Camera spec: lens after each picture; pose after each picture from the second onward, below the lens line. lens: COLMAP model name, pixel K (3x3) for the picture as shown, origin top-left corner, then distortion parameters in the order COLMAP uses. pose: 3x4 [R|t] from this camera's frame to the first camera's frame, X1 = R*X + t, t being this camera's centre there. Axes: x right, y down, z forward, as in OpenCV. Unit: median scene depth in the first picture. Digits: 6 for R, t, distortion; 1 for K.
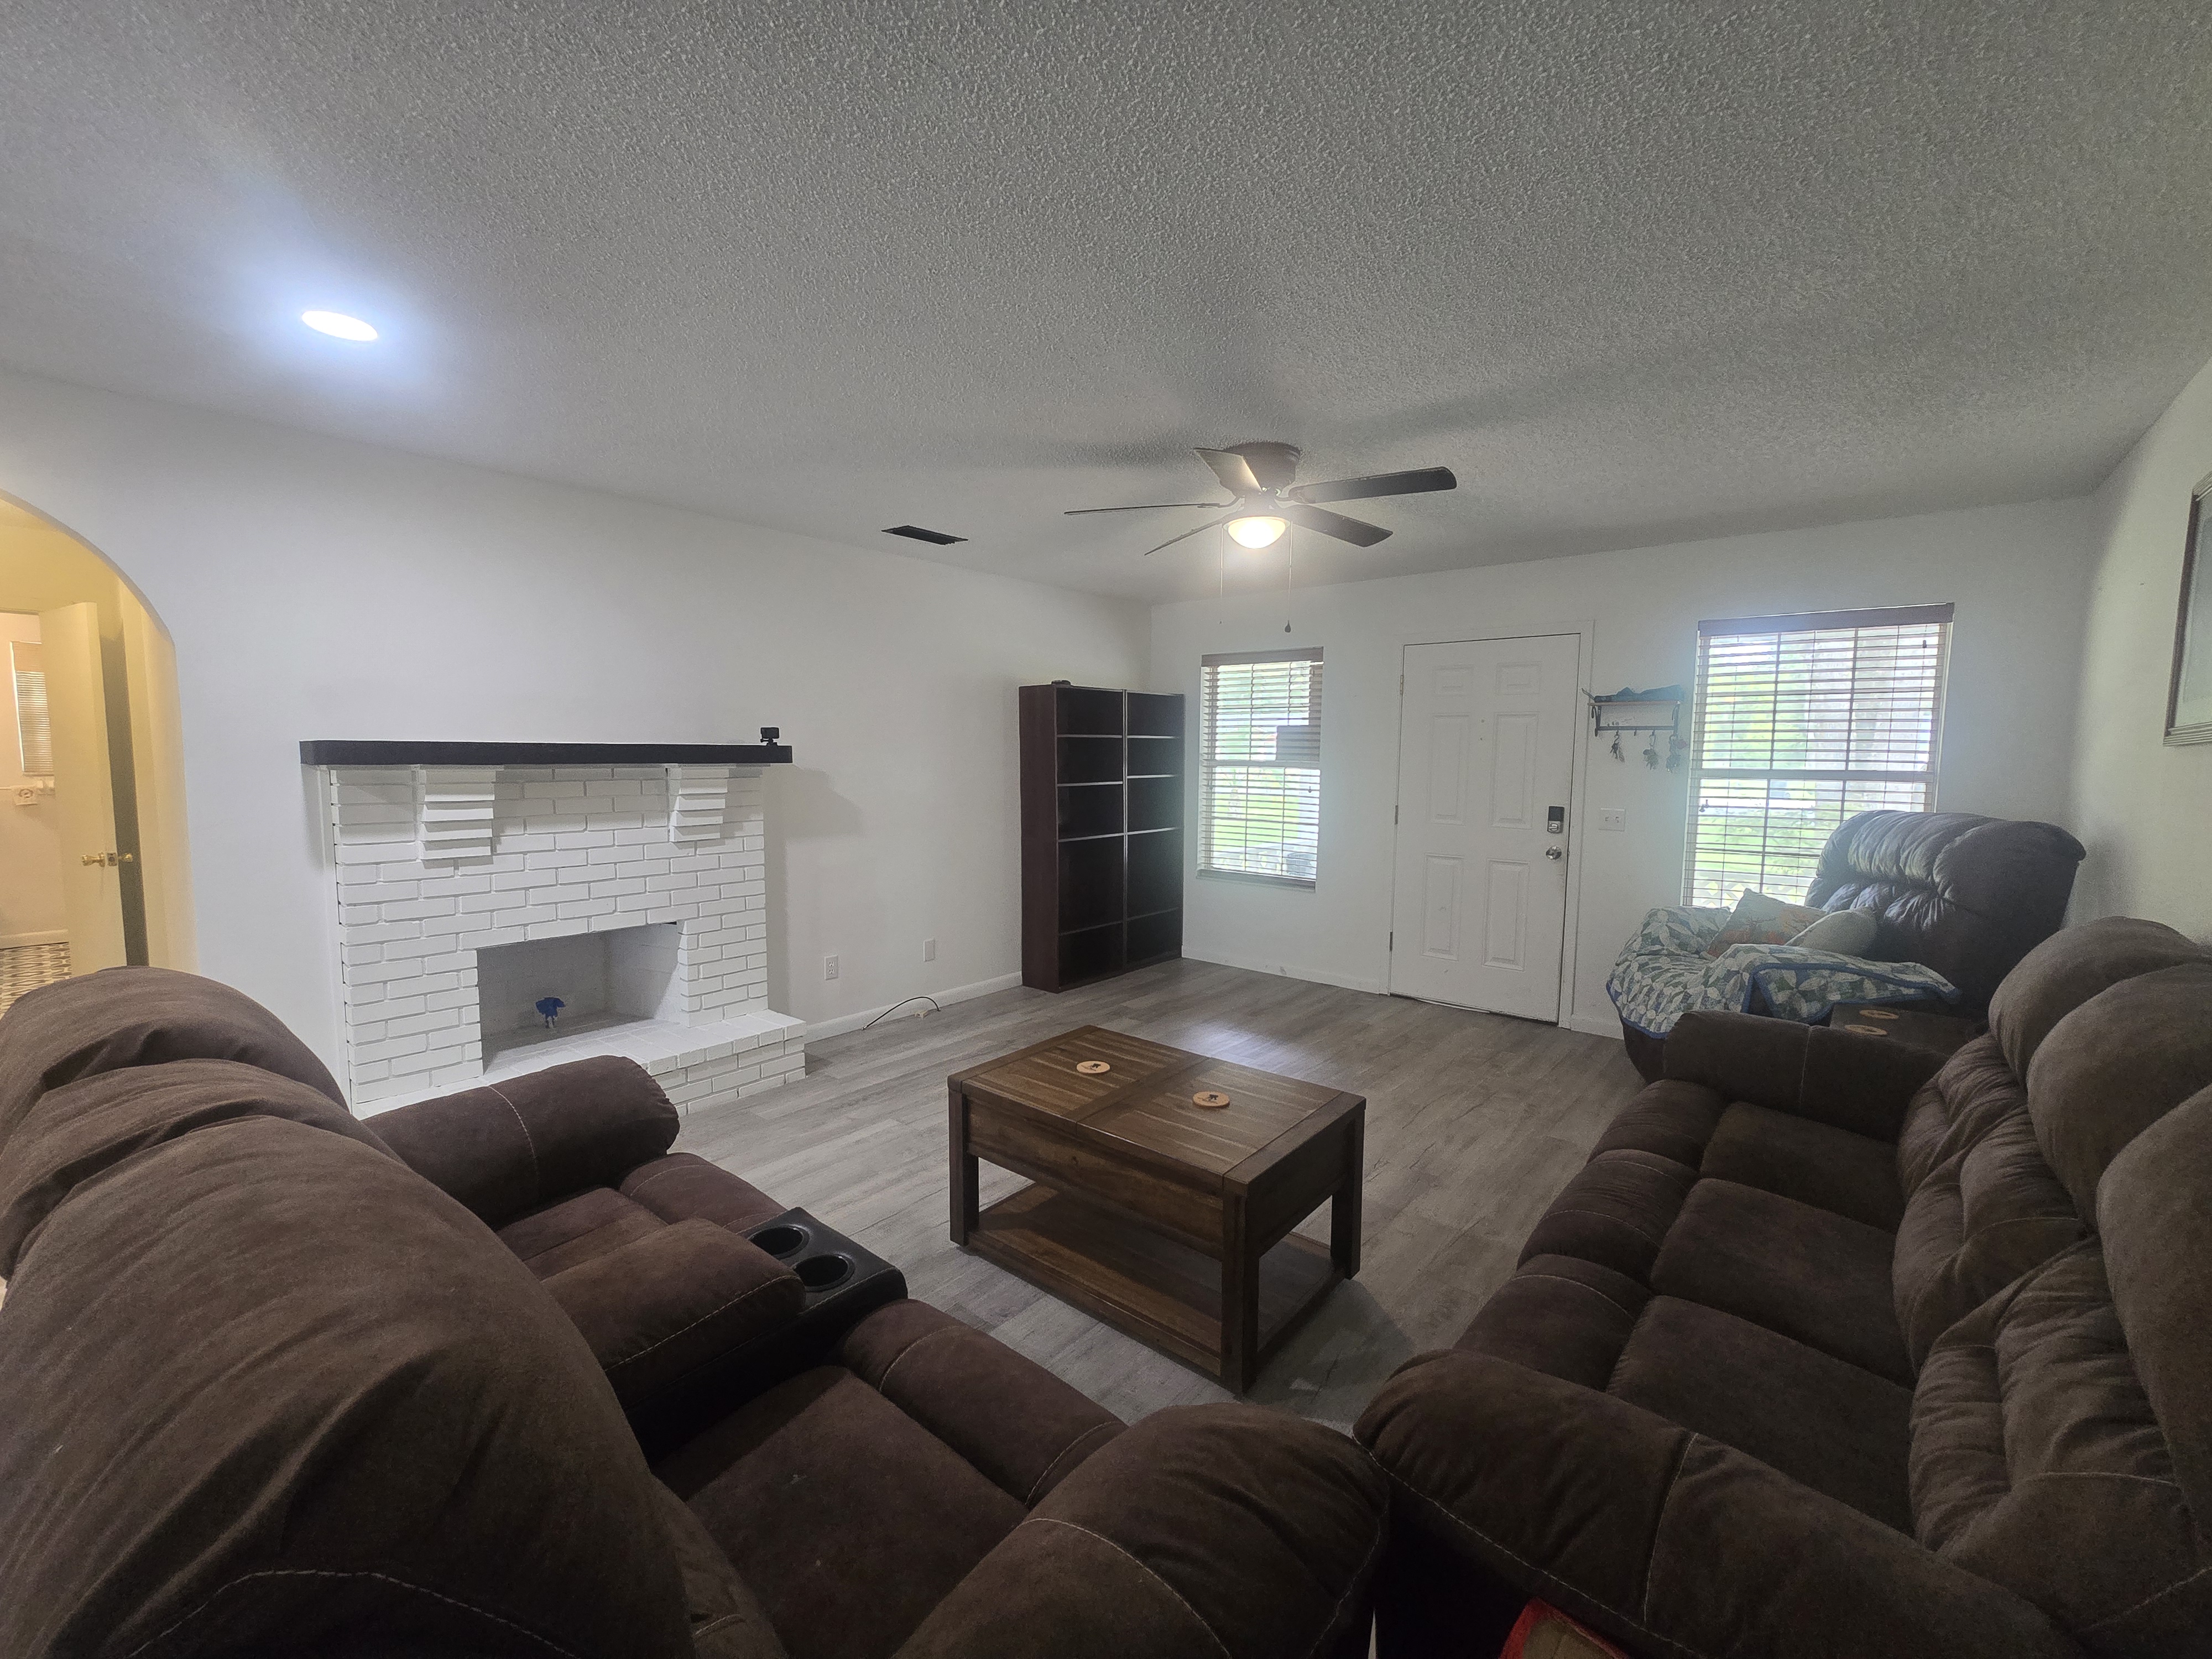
lens RADIAL K [[915.0, 0, 1101.6], [0, 915.0, 836.5], [0, 0, 1]] dist [0.004485, -0.000750]
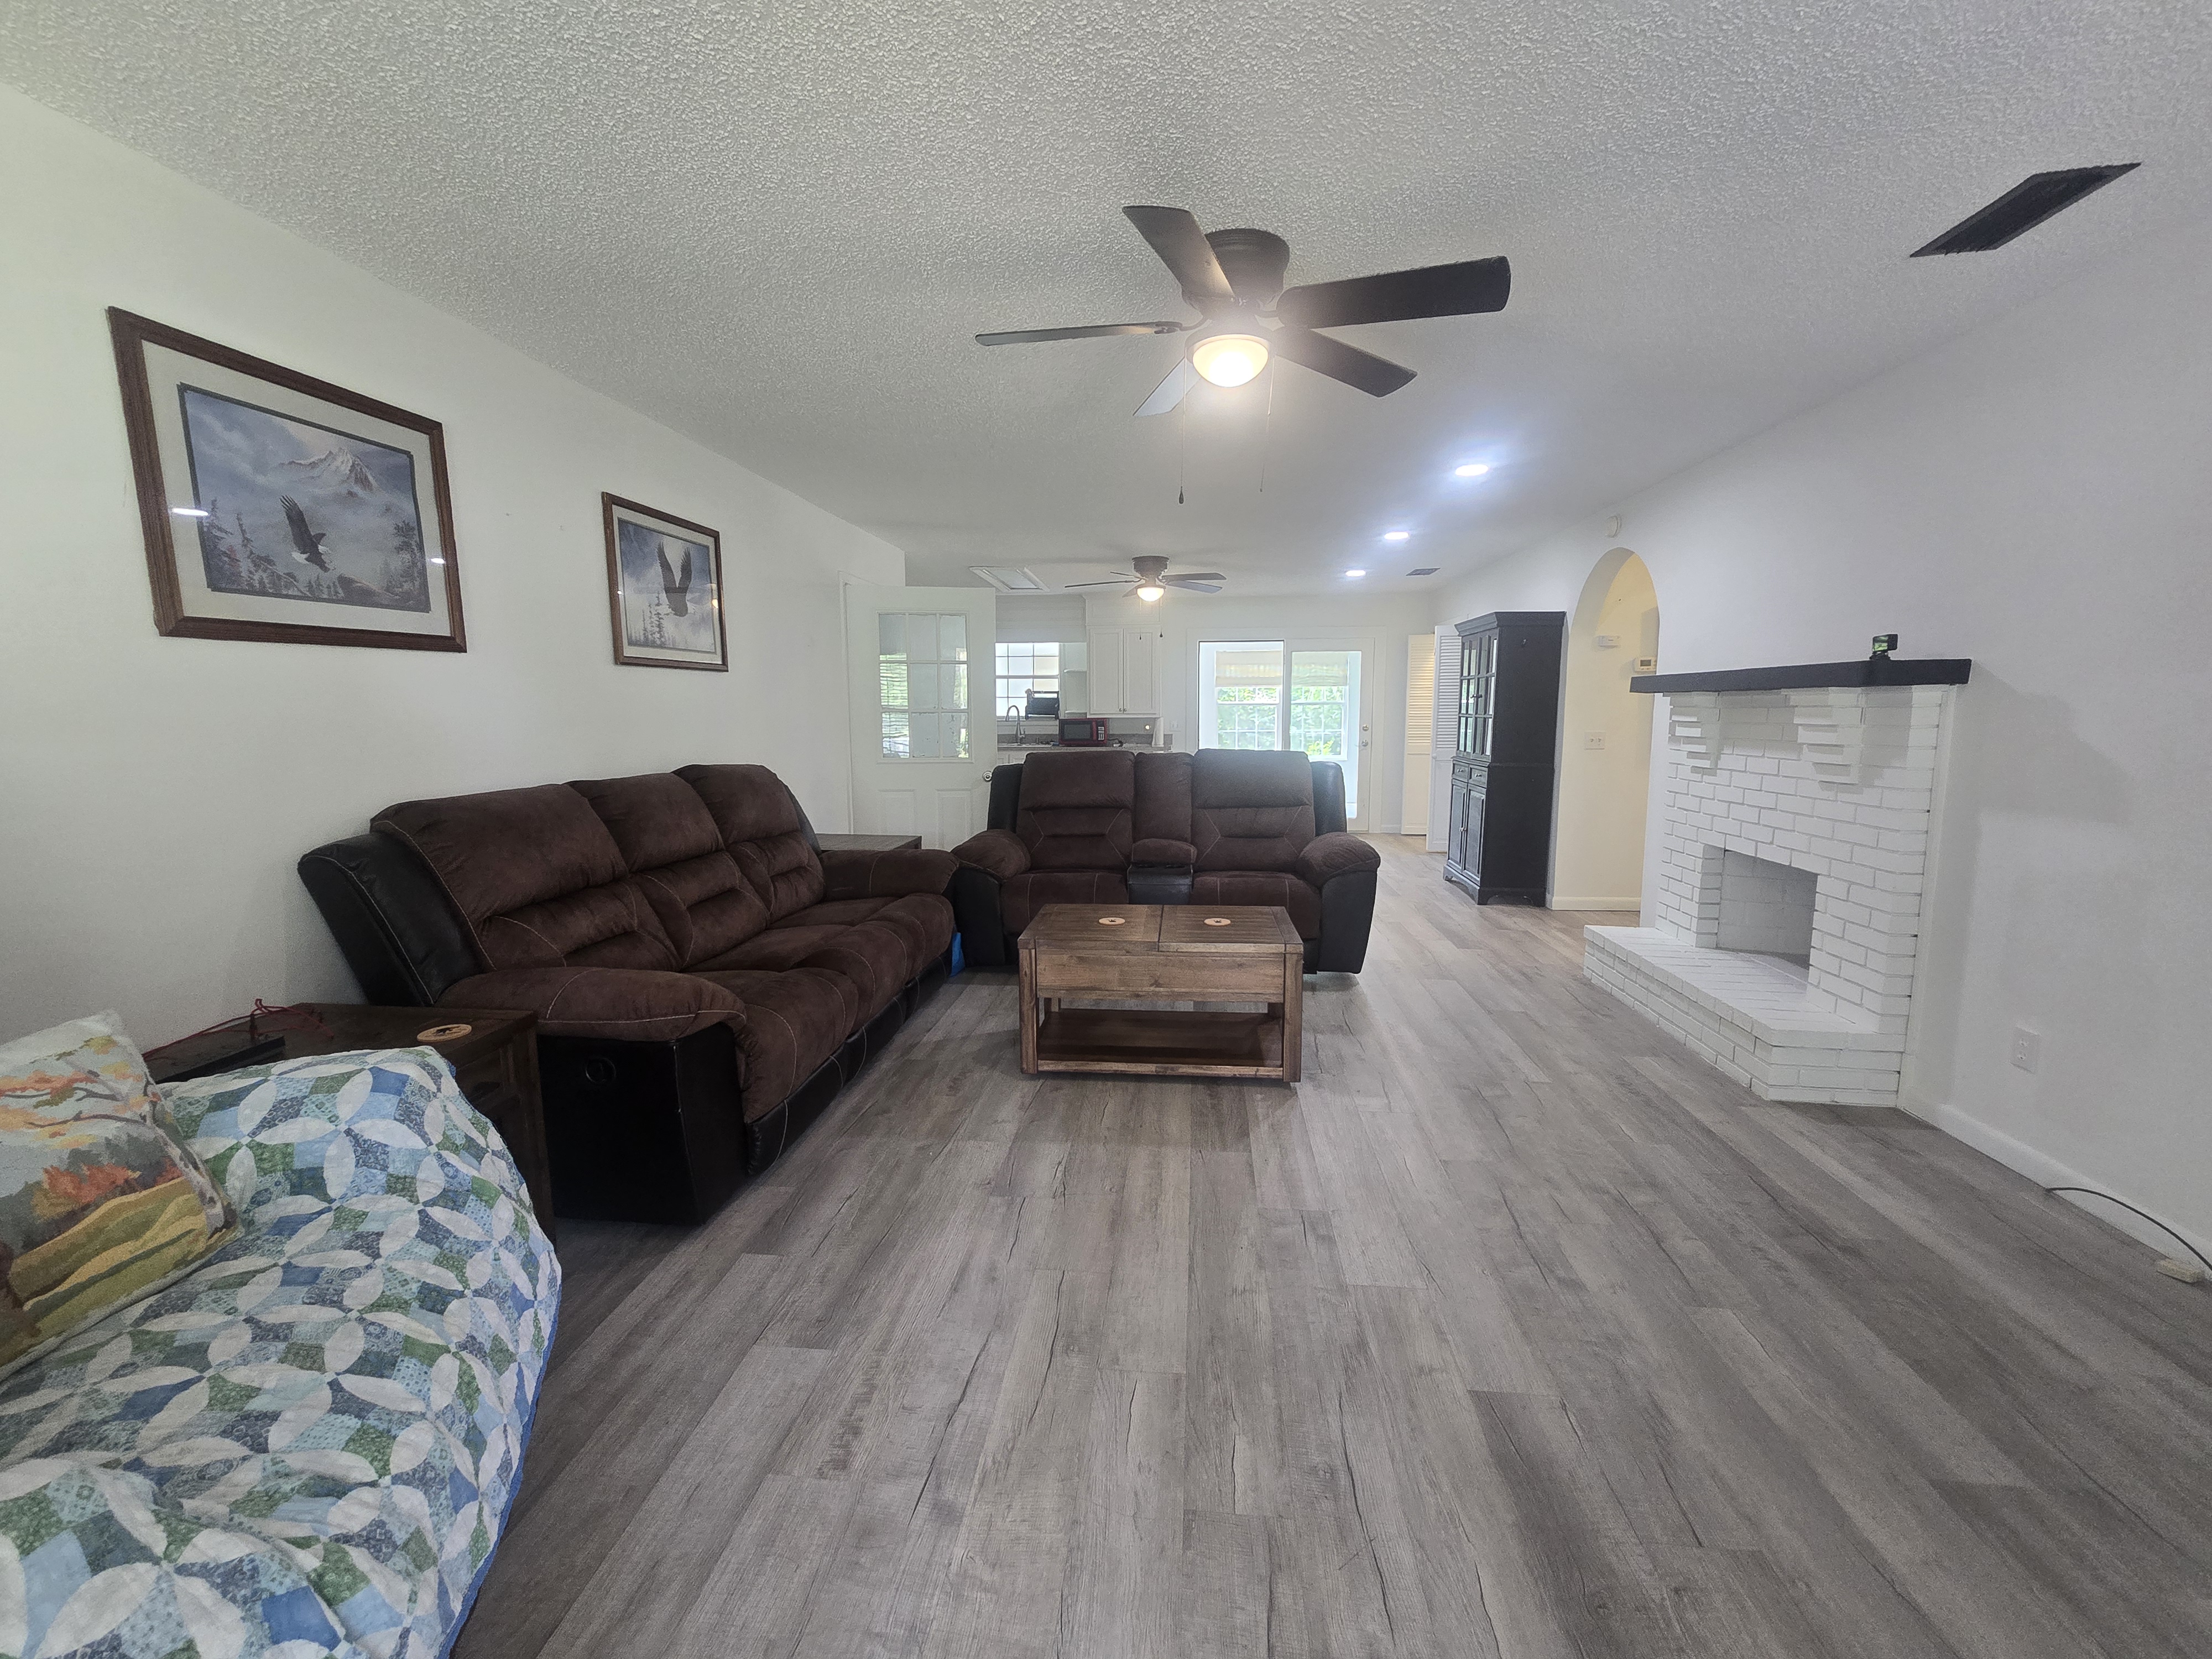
lens RADIAL K [[915.0, 0, 1106.4], [0, 915.0, 834.3], [0, 0, 1]] dist [0.004485, -0.000750]
pose [[-0.824788, 0.069907, -0.561105, 0.587228], [-0.058540, 0.976439, 0.207701, -0.086530], [0.562404, 0.204156, -0.801262, 1.354295]]
